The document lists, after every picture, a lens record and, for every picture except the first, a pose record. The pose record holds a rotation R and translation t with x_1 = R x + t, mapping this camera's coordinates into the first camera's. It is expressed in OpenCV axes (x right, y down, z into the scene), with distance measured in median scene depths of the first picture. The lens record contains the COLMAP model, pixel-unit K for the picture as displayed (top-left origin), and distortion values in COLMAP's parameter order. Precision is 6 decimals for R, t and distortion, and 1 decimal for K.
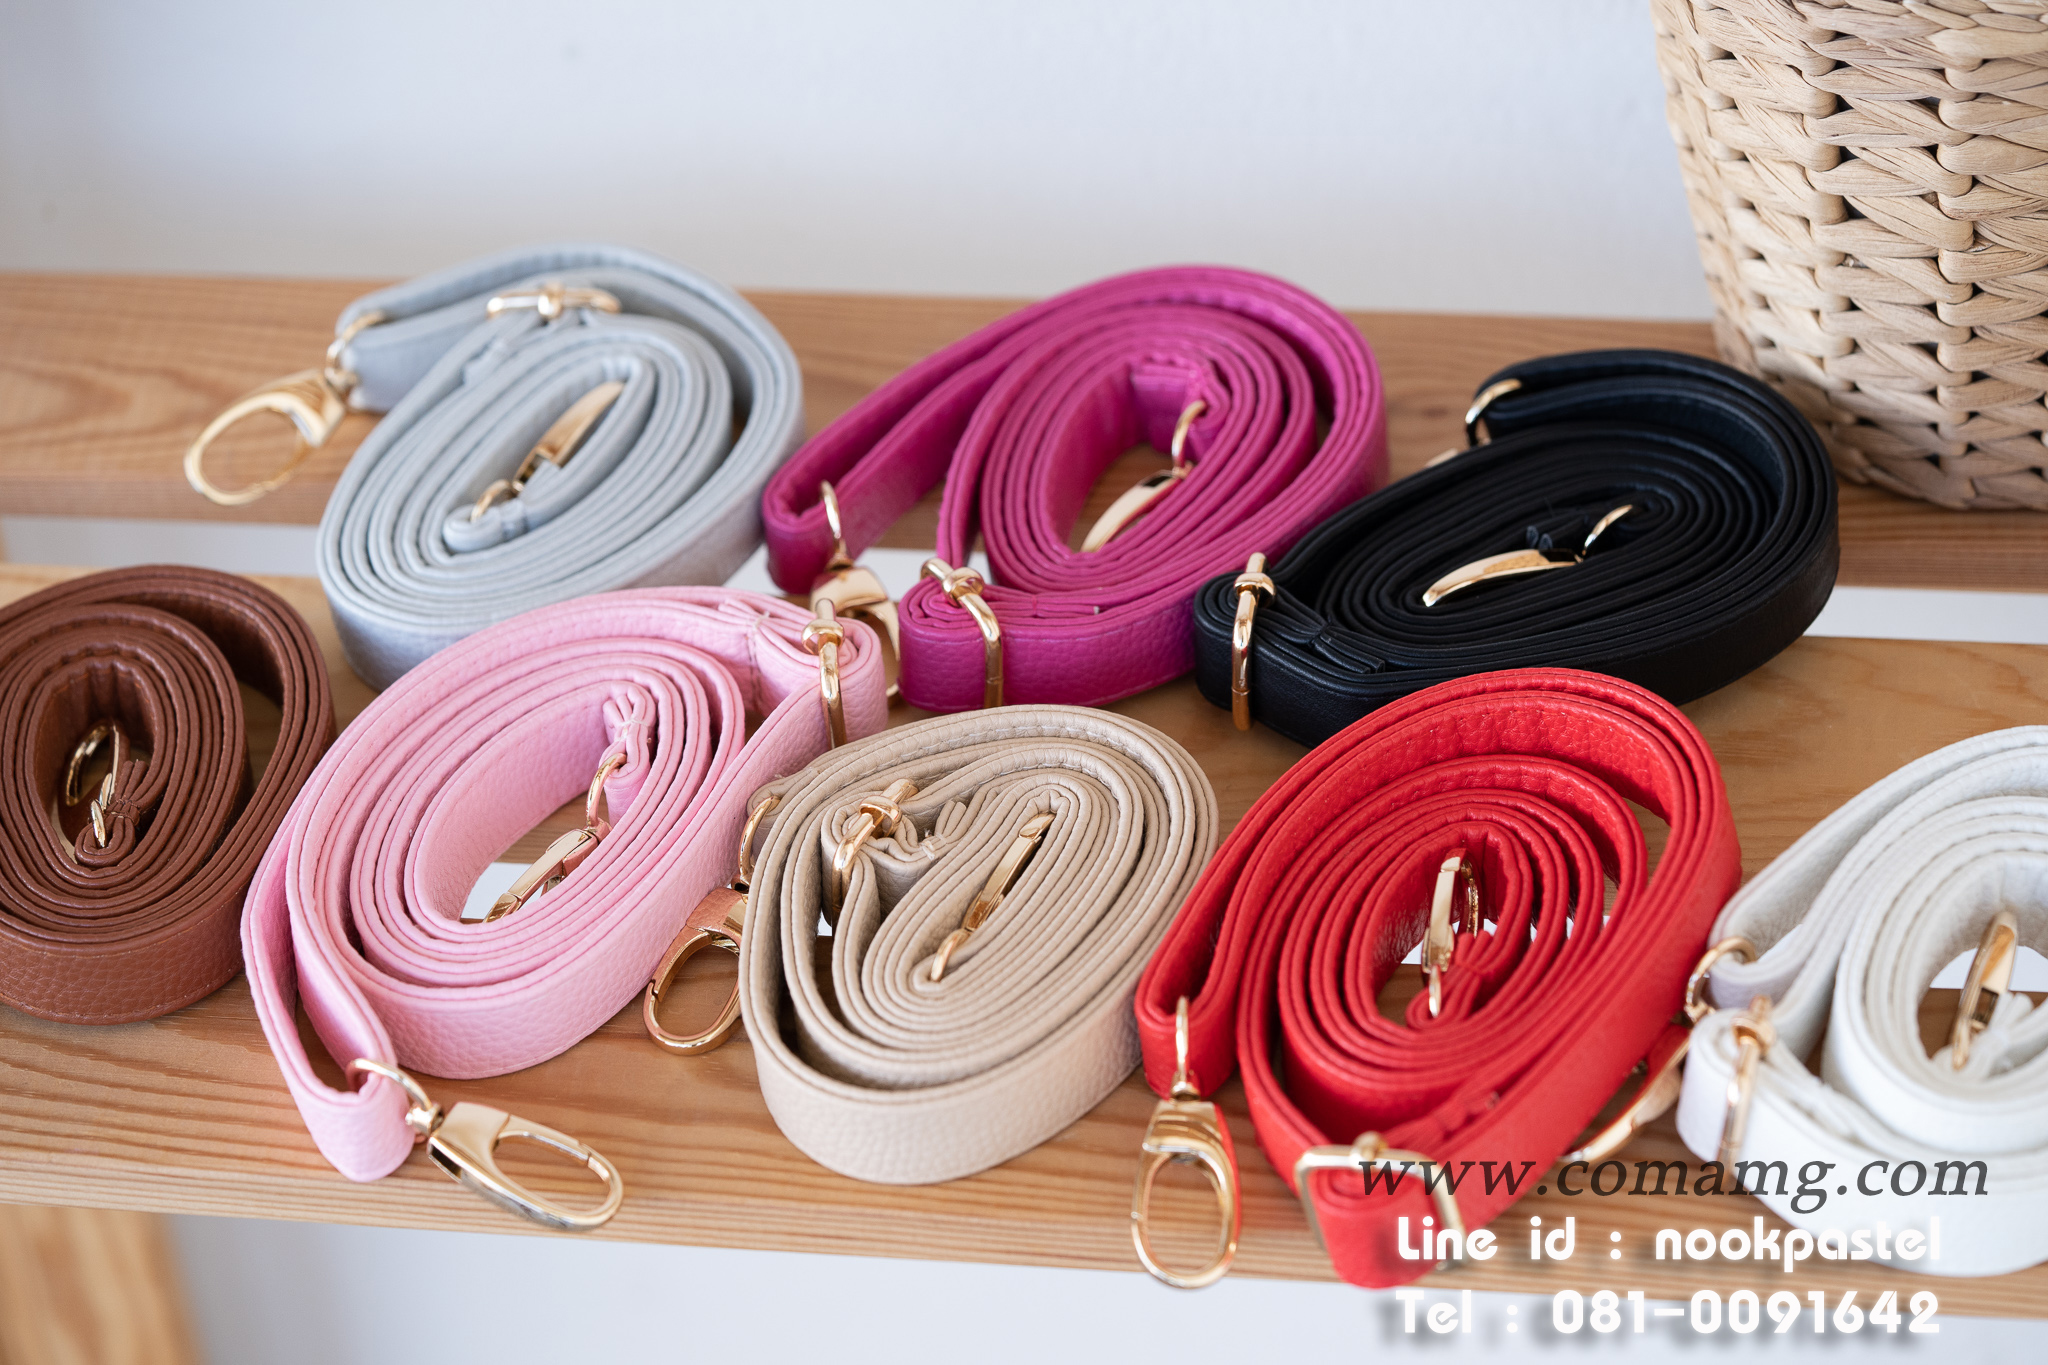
lens RADIAL K [[6200.7, 0, 1024.0], [0, 6200.7, 682.5], [0, 0, 1]] dist [-0.263235, -0.268363]
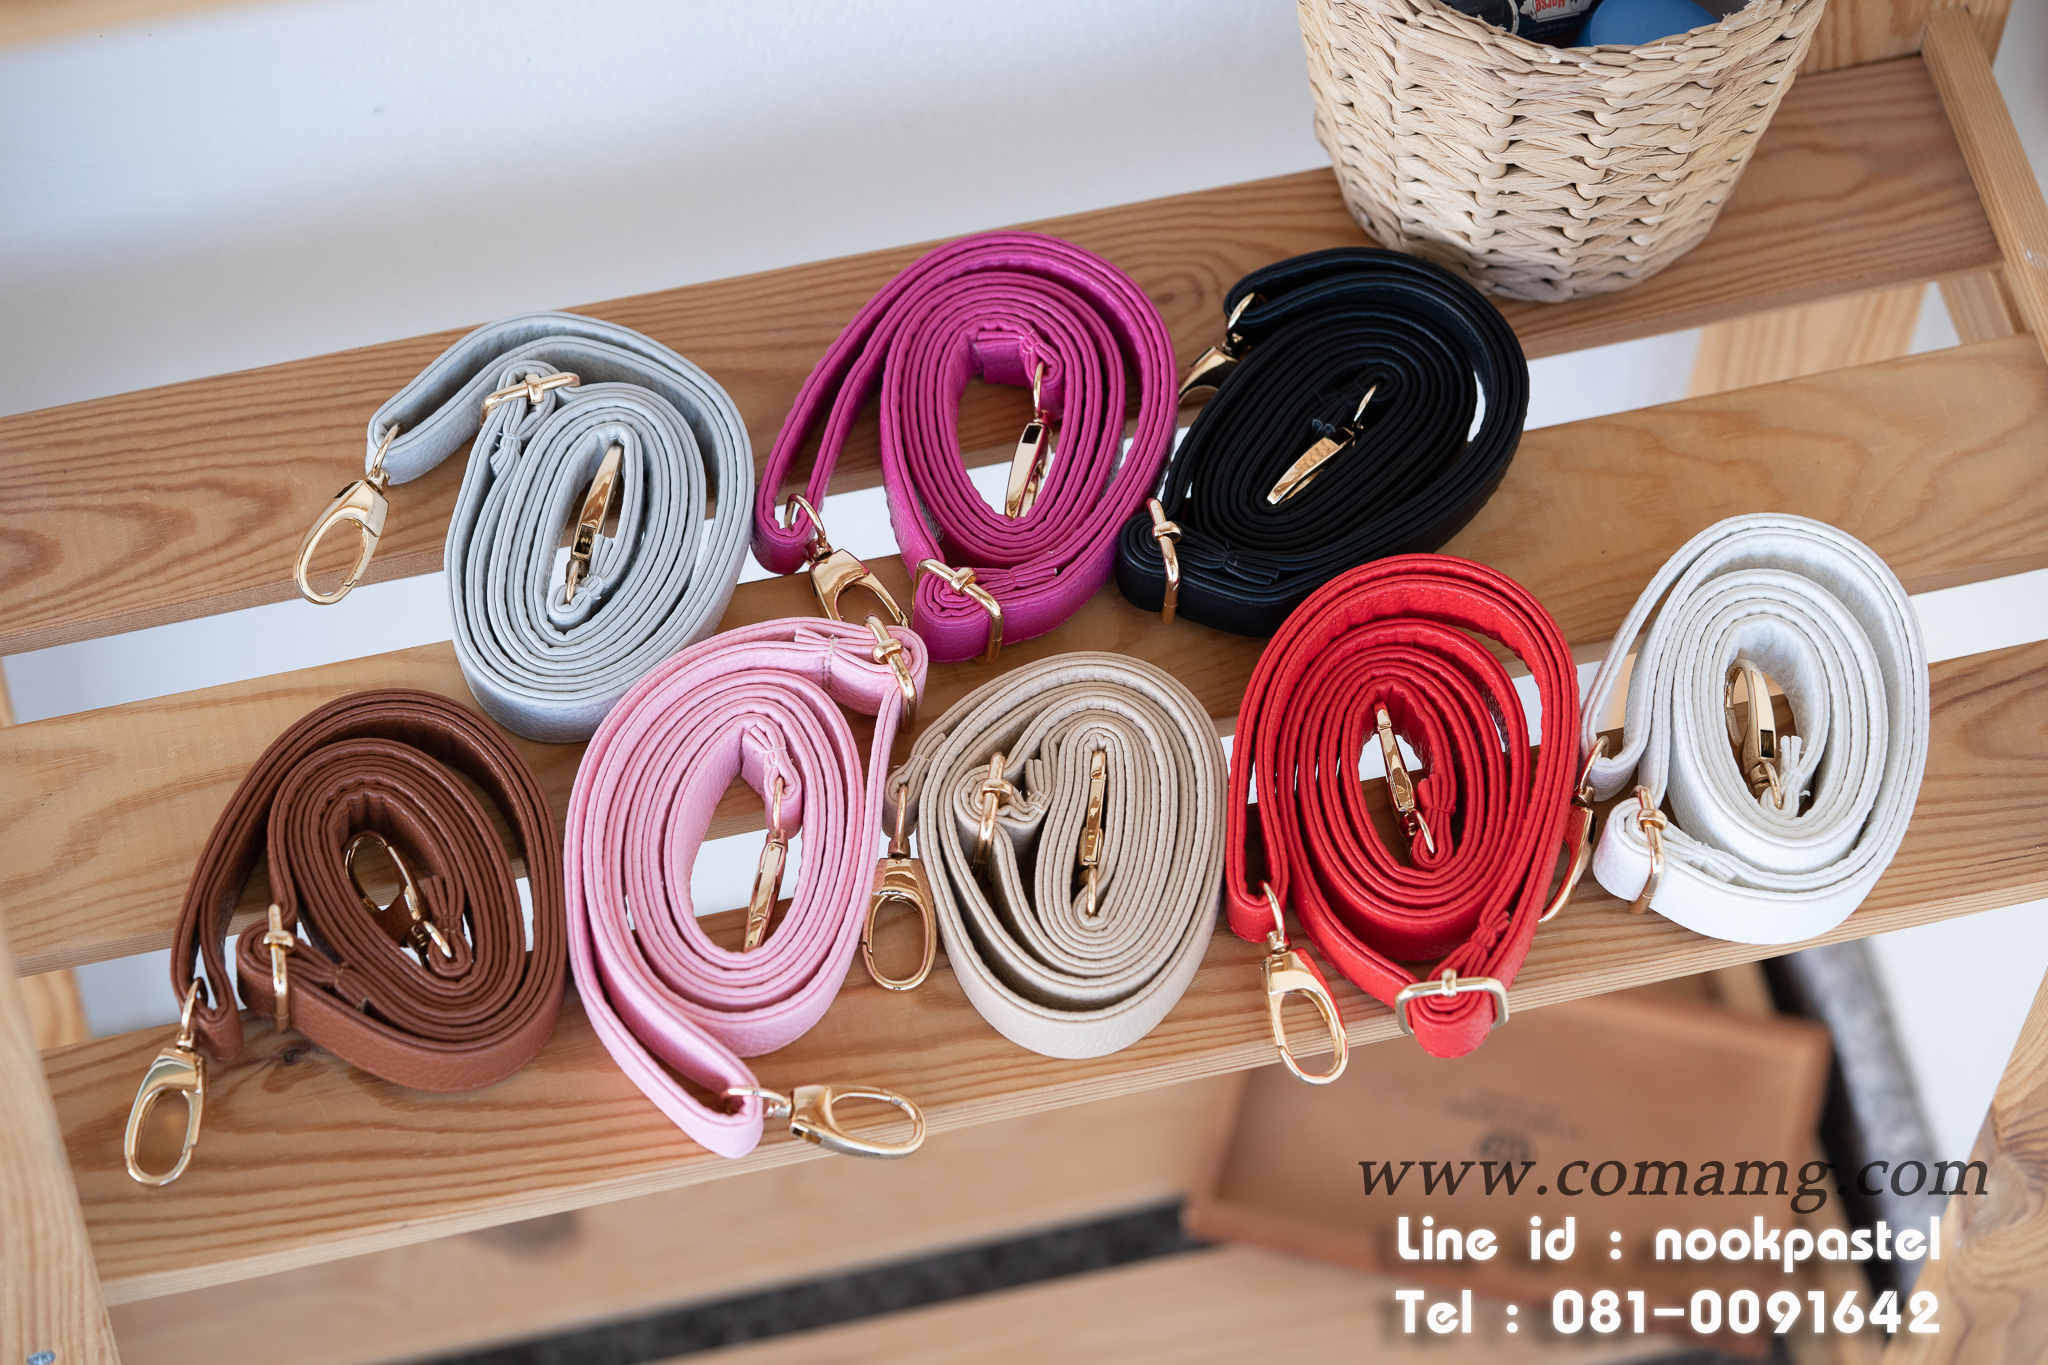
lens RADIAL K [[6200.7, 0, 1024.0], [0, 6200.7, 682.5], [0, 0, 1]] dist [-0.263235, -0.268363]
pose [[0.912258, -0.281184, 0.297860, -0.423105], [0.166587, 0.918998, 0.357340, -0.495125], [-0.374210, -0.276367, 0.885205, -0.235557]]
